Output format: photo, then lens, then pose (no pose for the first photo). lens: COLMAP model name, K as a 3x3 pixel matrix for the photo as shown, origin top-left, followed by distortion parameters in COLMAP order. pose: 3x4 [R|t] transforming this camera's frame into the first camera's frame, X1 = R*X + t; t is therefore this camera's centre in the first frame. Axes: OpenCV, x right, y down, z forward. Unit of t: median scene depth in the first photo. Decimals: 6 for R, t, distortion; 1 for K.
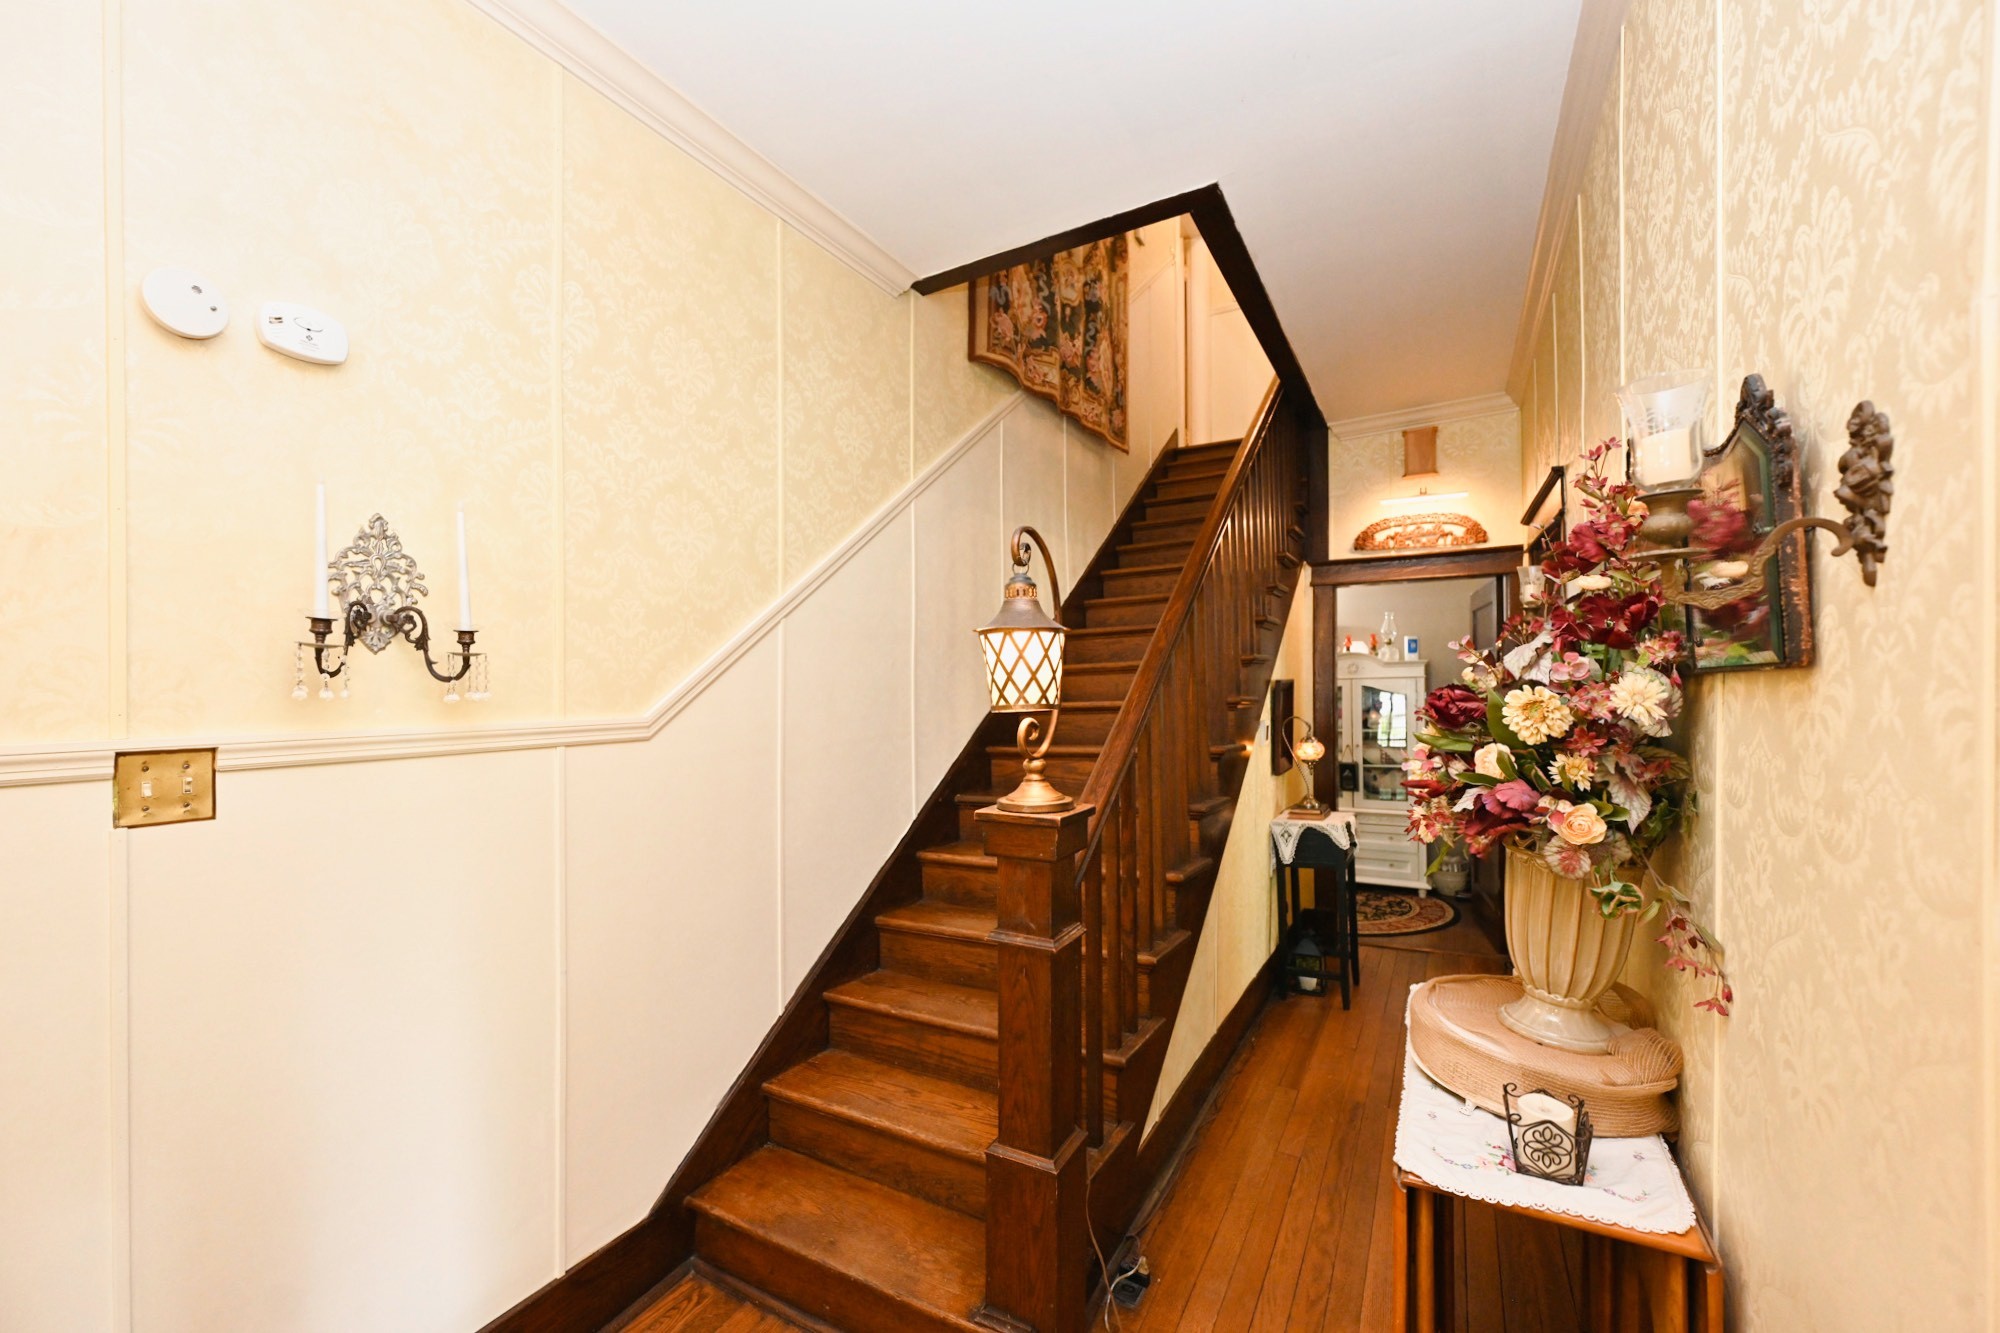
lens RADIAL K [[796.2, 0, 998.6], [0, 796.2, 683.5], [0, 0, 1]] dist [0.000892, 0.000127]
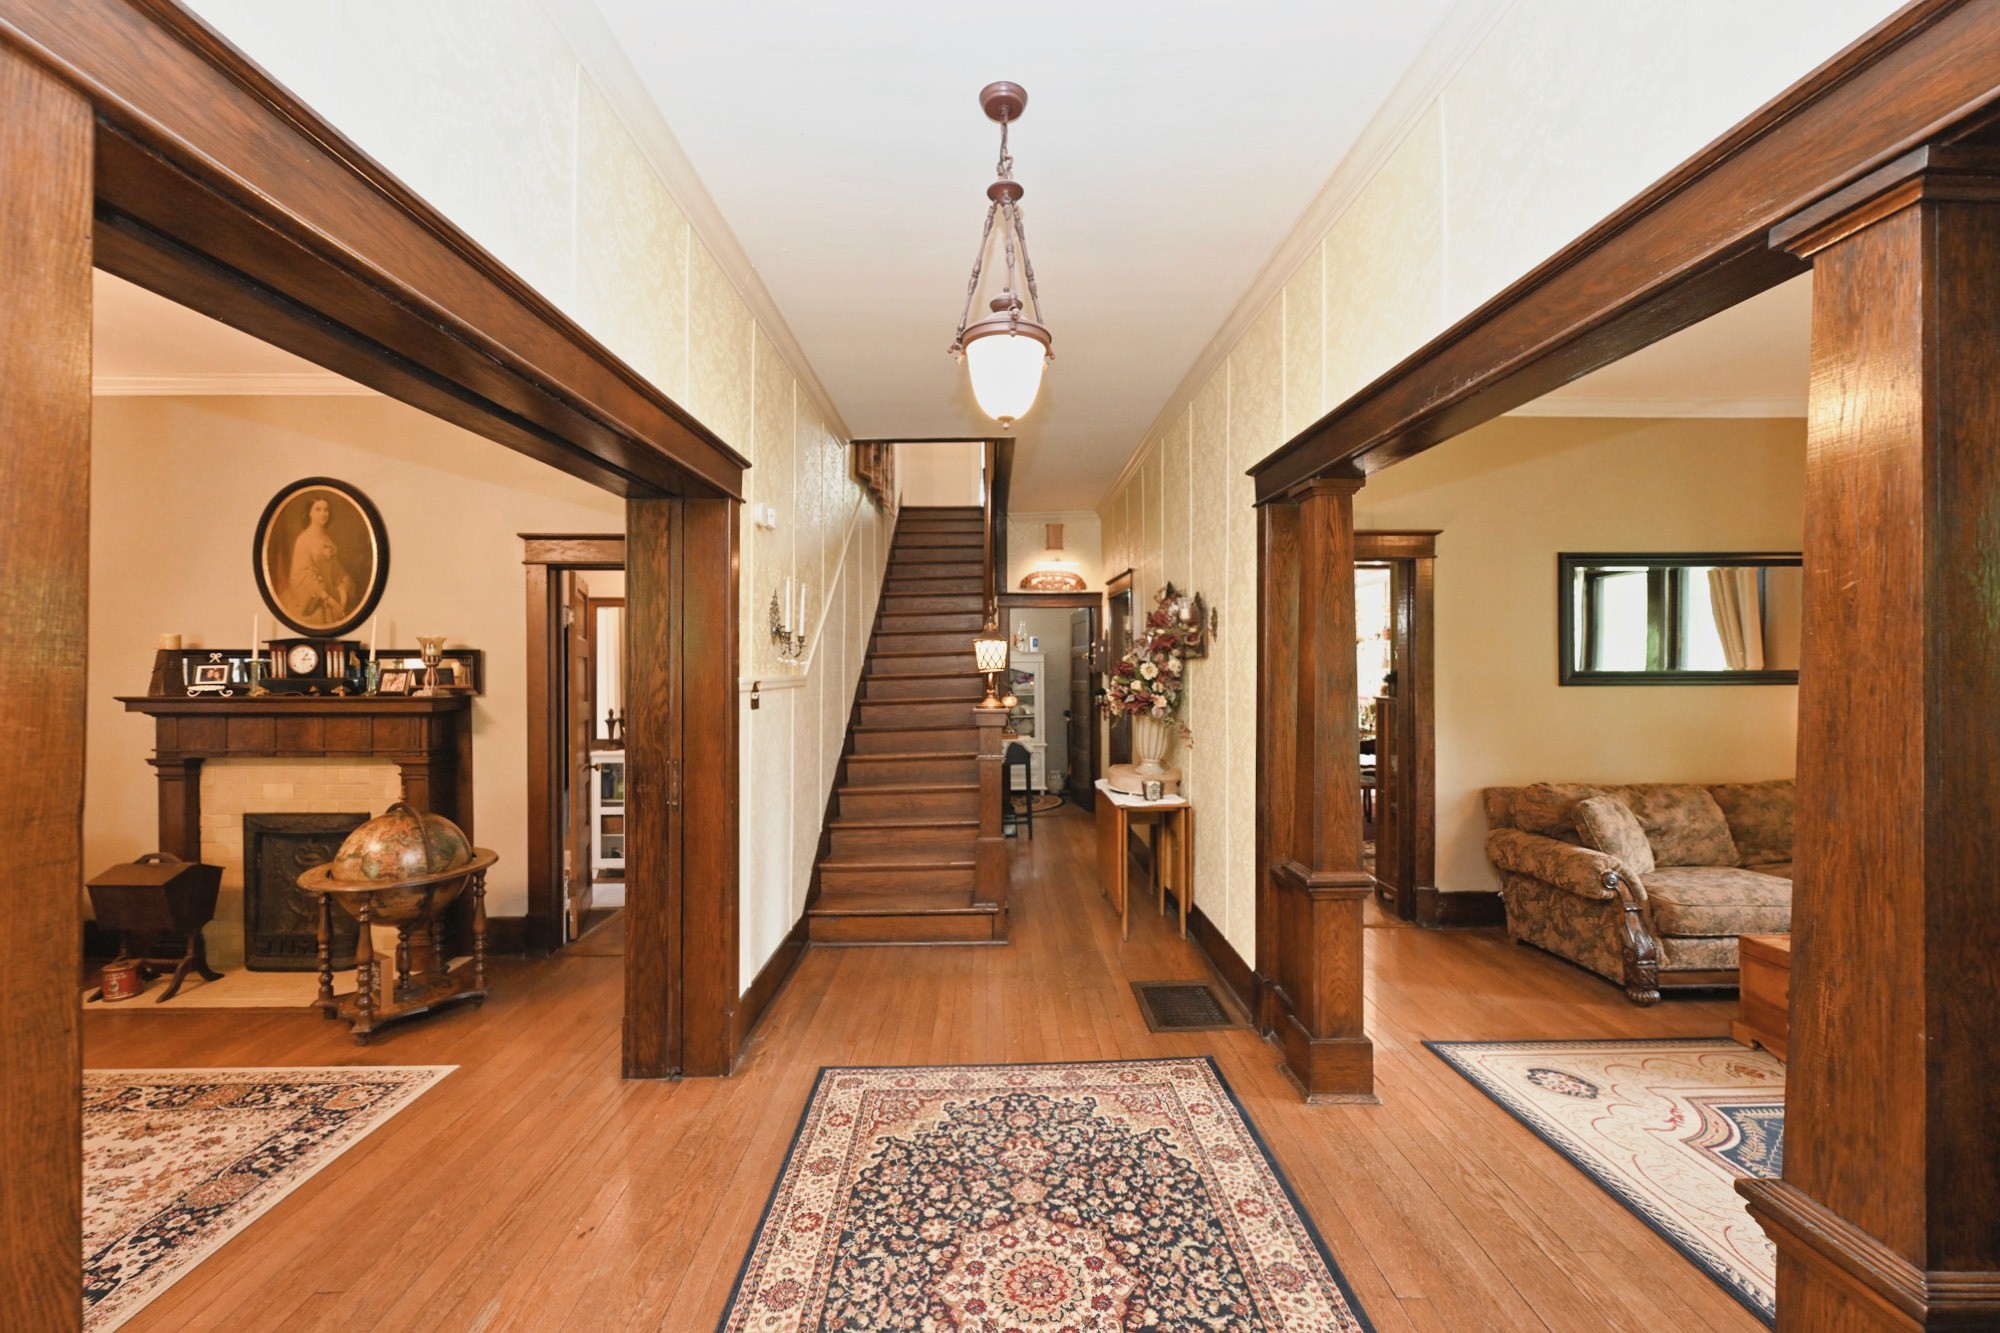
lens RADIAL K [[804.5, 0, 1015.5], [0, 804.5, 667.6], [0, 0, 1]] dist [-0.001037, -0.000134]
pose [[0.852063, 0.004481, 0.523420, -1.435948], [-0.002783, 0.999988, -0.004030, 0.036473], [-0.523431, 0.001977, 0.852065, -1.449978]]
